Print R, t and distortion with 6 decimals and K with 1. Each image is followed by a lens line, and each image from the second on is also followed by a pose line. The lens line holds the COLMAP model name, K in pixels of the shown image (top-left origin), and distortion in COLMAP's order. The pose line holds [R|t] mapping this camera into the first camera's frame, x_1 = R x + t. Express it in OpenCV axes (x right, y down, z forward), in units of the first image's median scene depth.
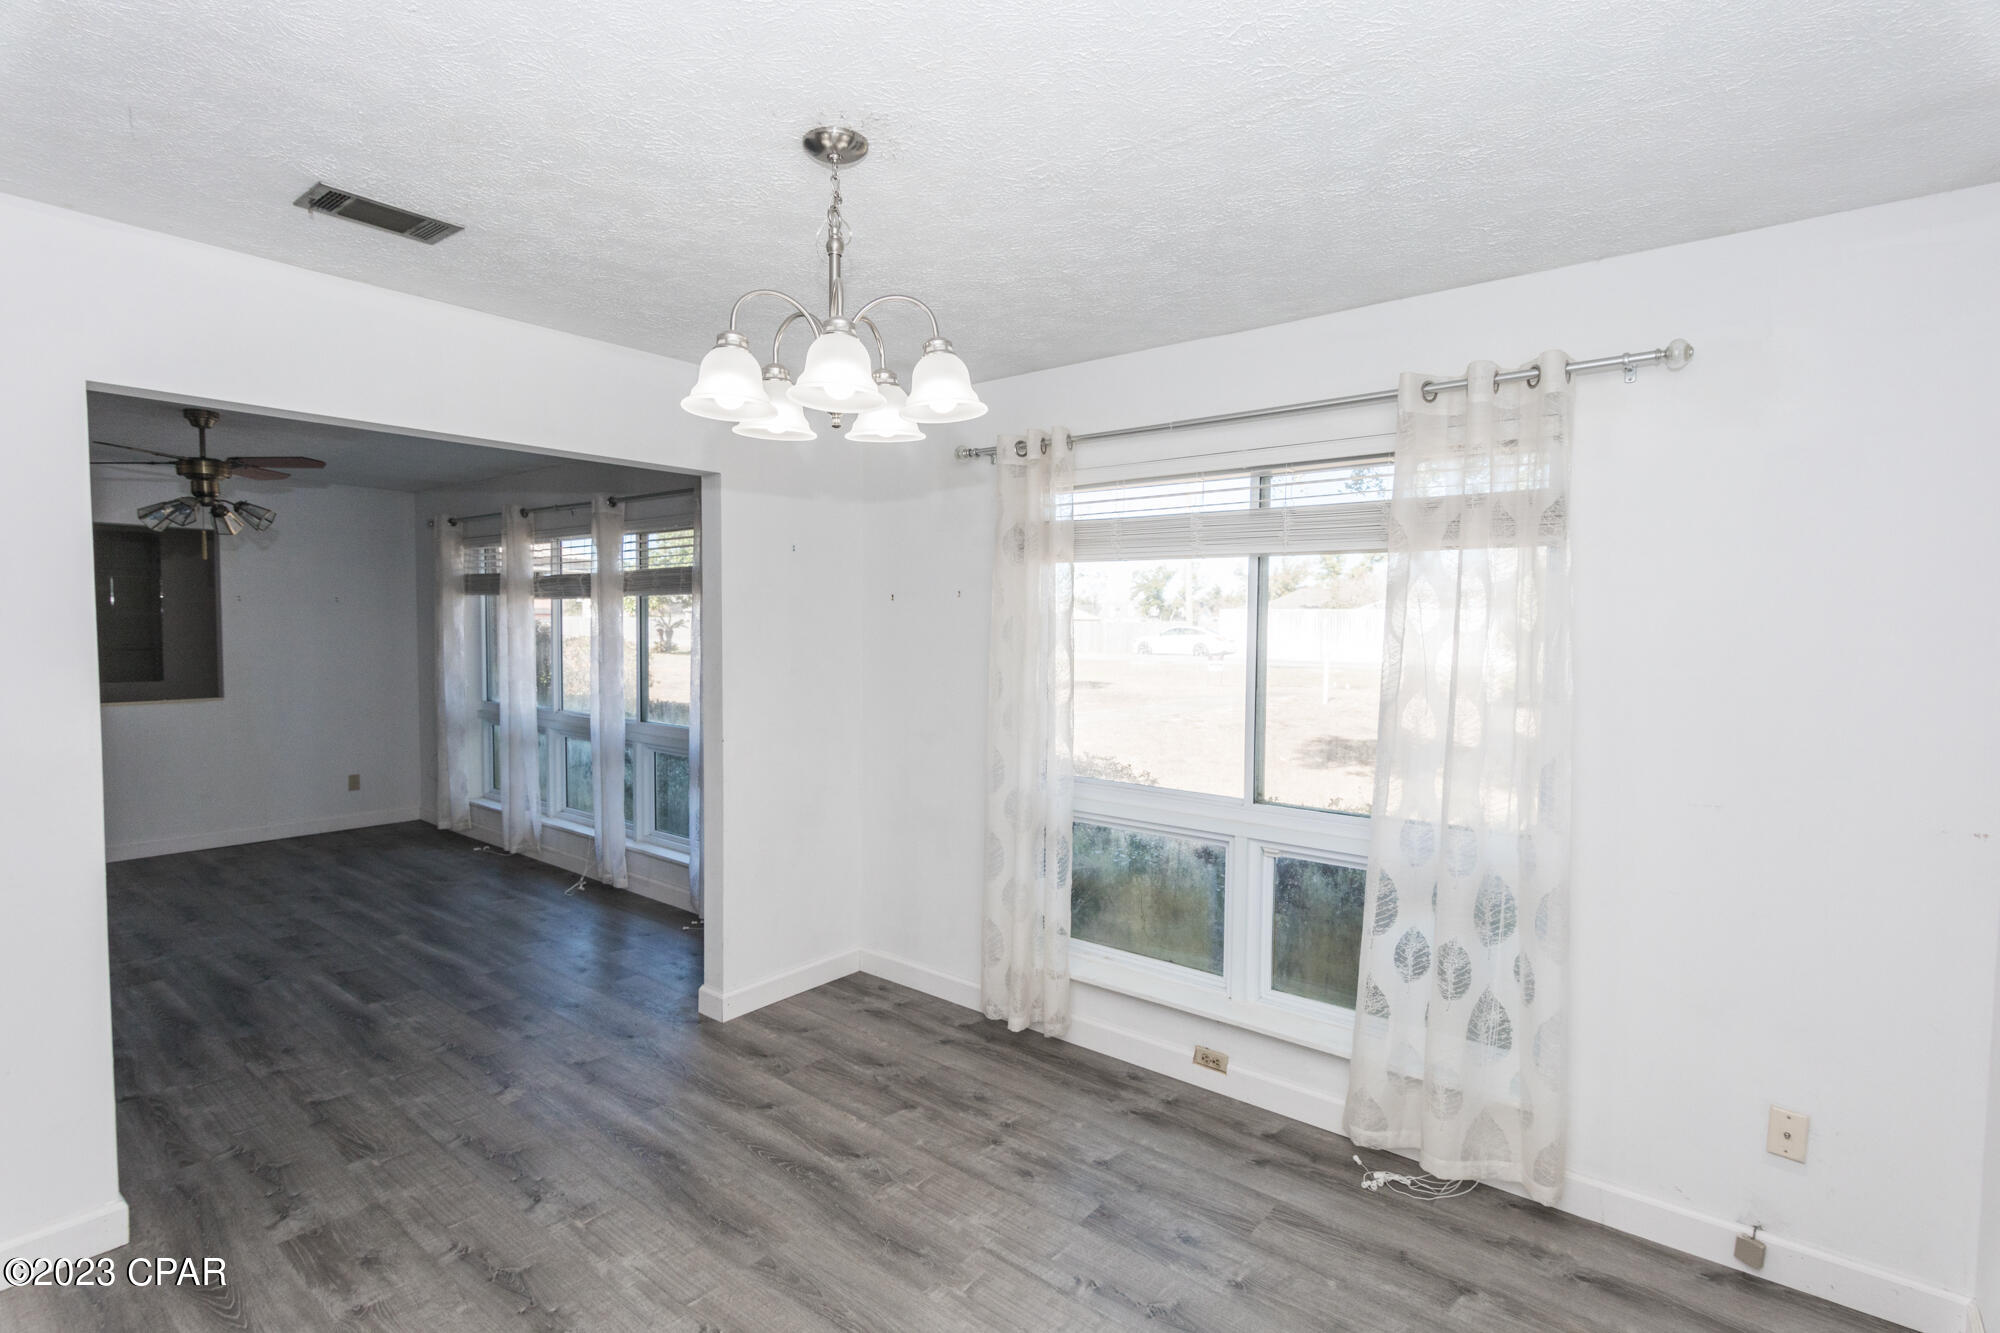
lens RADIAL K [[973.0, 0, 990.1], [0, 973.0, 653.7], [0, 0, 1]] dist [-0.001119, 0.002063]
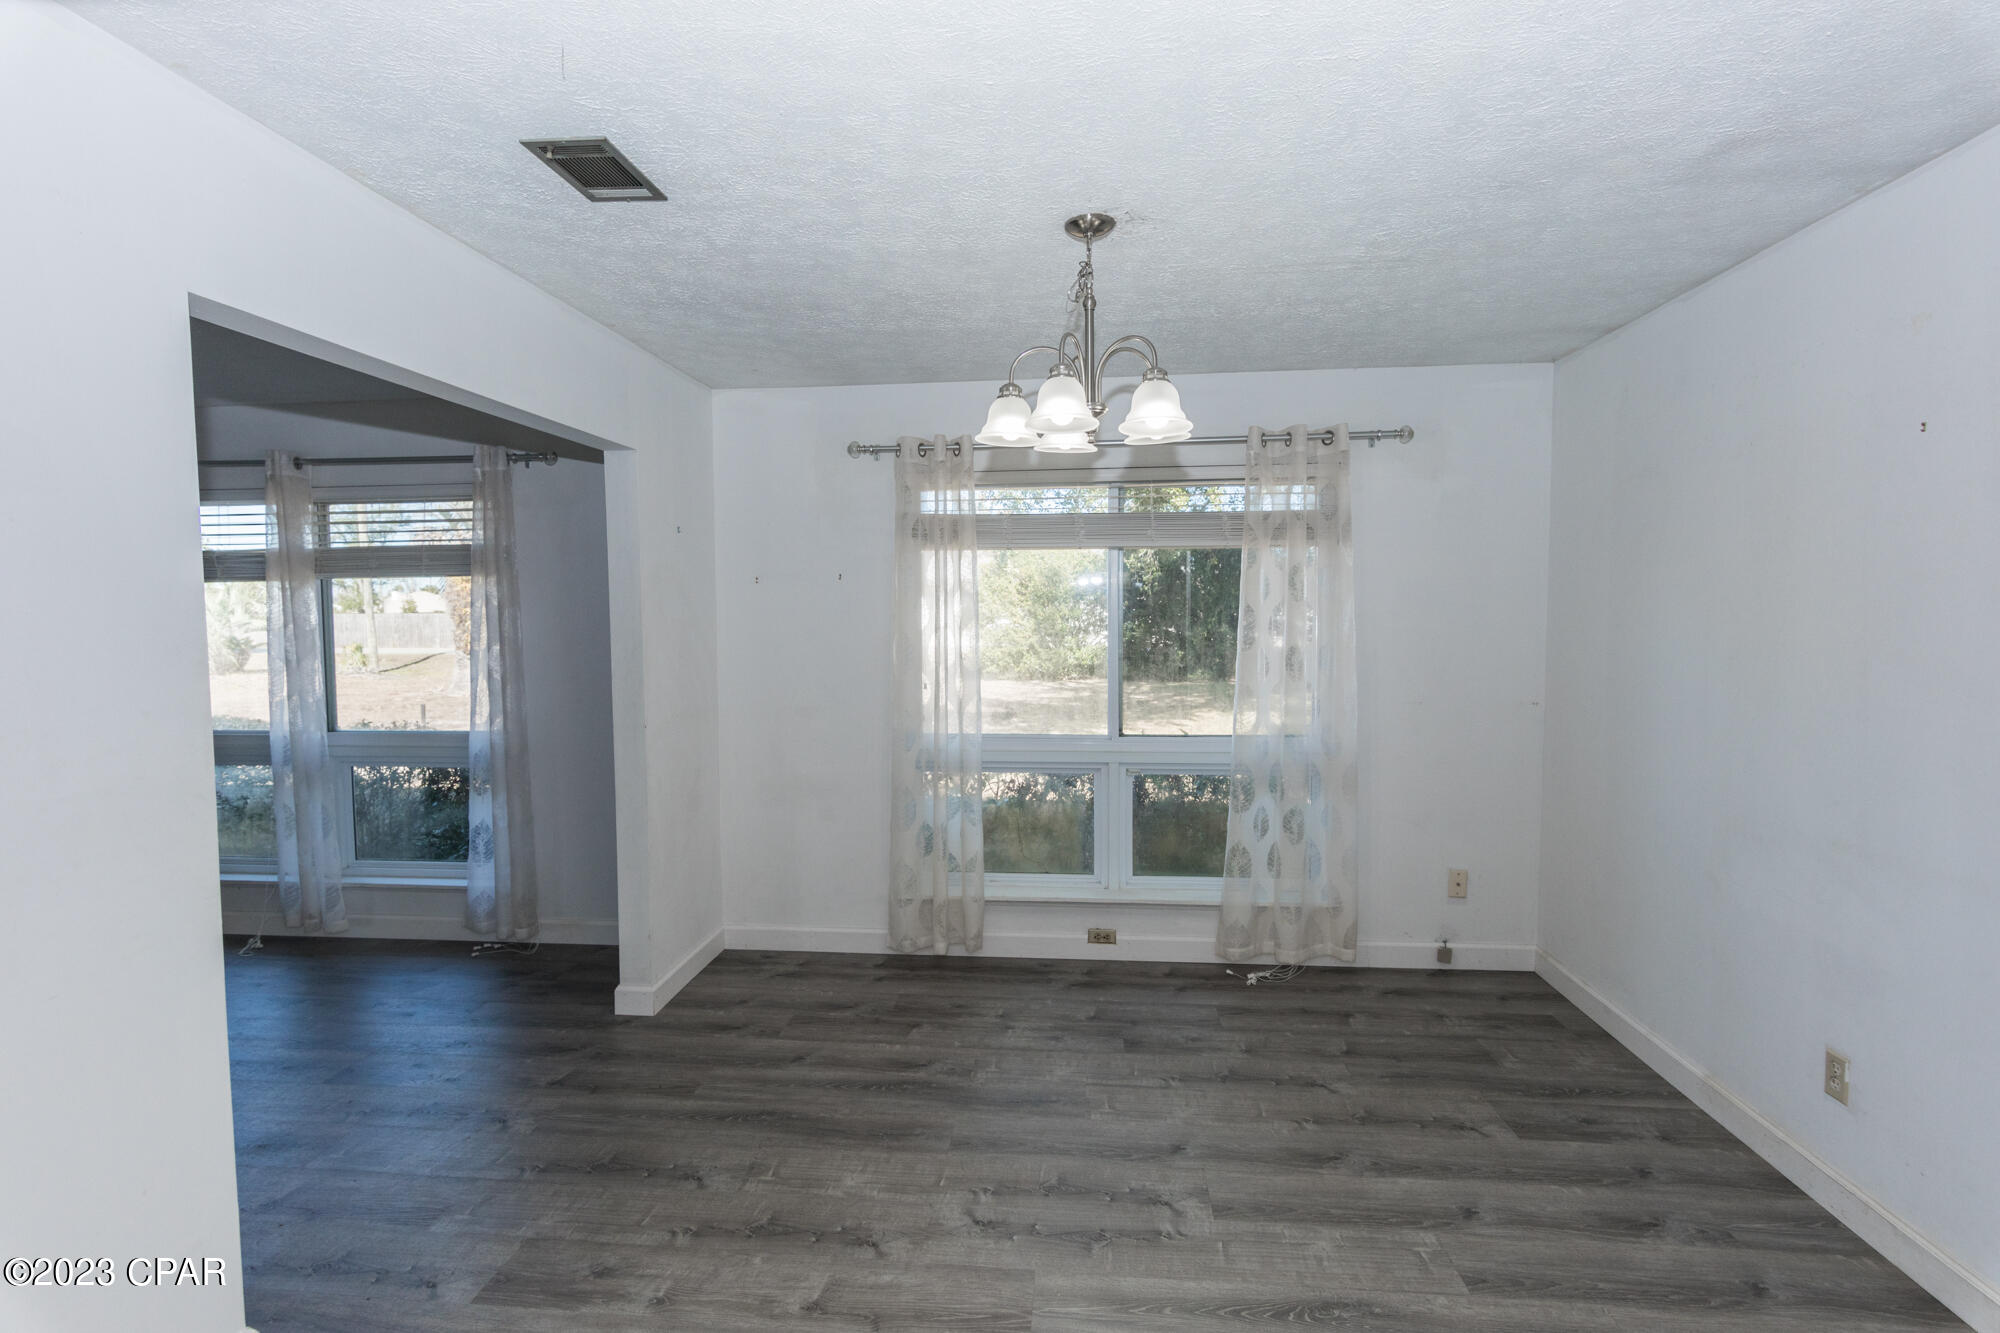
lens RADIAL K [[973.0, 0, 1004.0], [0, 973.0, 653.2], [0, 0, 1]] dist [-0.001119, 0.002063]
pose [[0.831905, -0.039689, 0.553496, -0.604363], [0.033683, 0.999211, 0.021023, 0.008745], [-0.553894, 0.001154, 0.832586, -0.007440]]
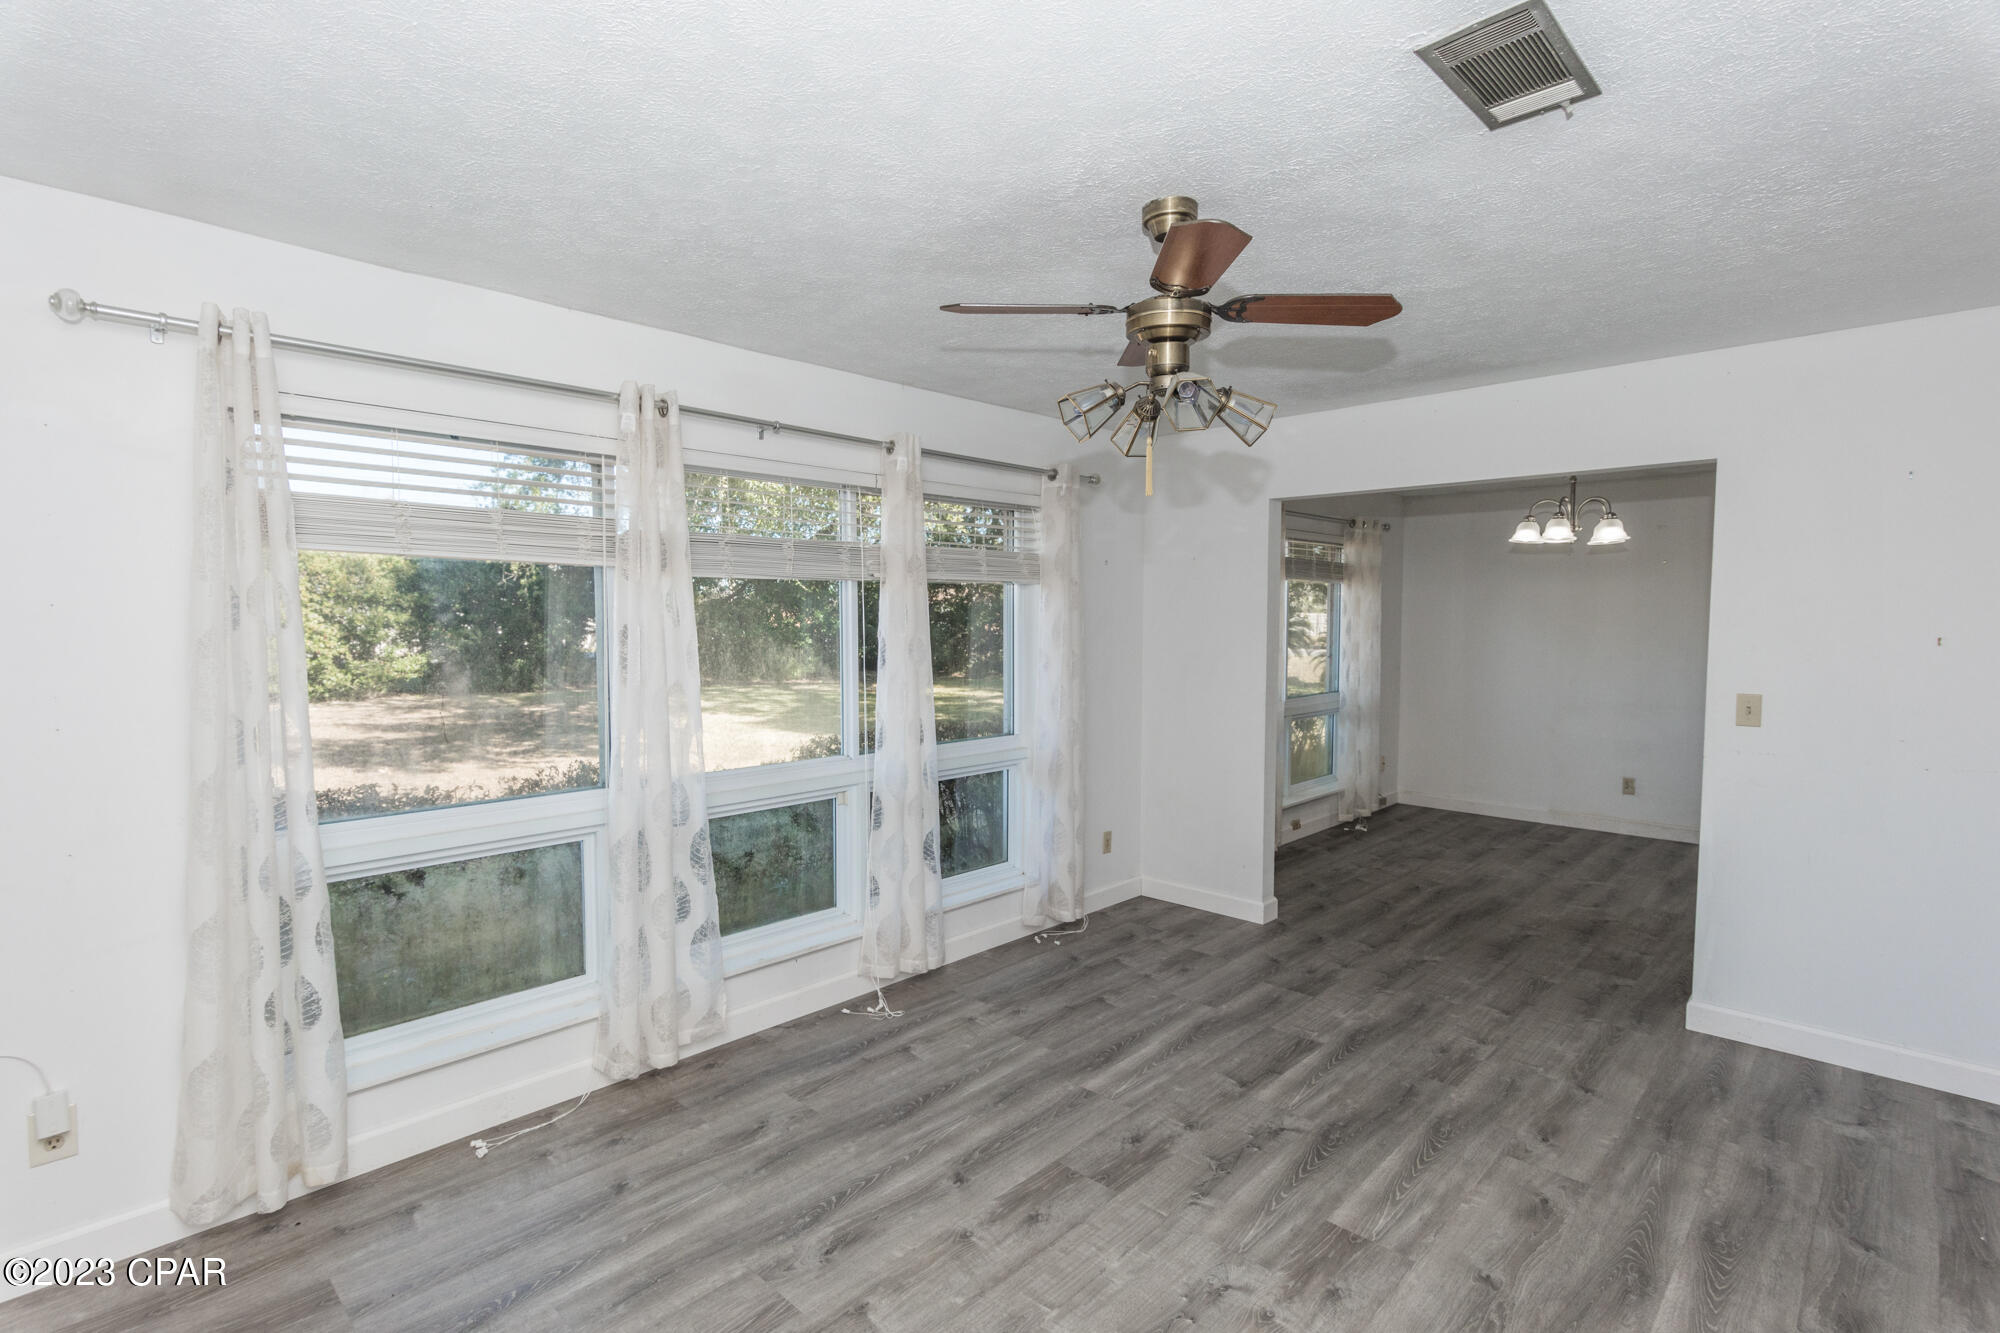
lens RADIAL K [[973.0, 0, 997.3], [0, 973.0, 666.5], [0, 0, 1]] dist [-0.001119, 0.002063]
pose [[0.072528, -0.063570, 0.995338, -1.885273], [0.032371, 0.997591, 0.061355, -0.062581], [-0.996841, 0.027770, 0.074411, 1.504797]]
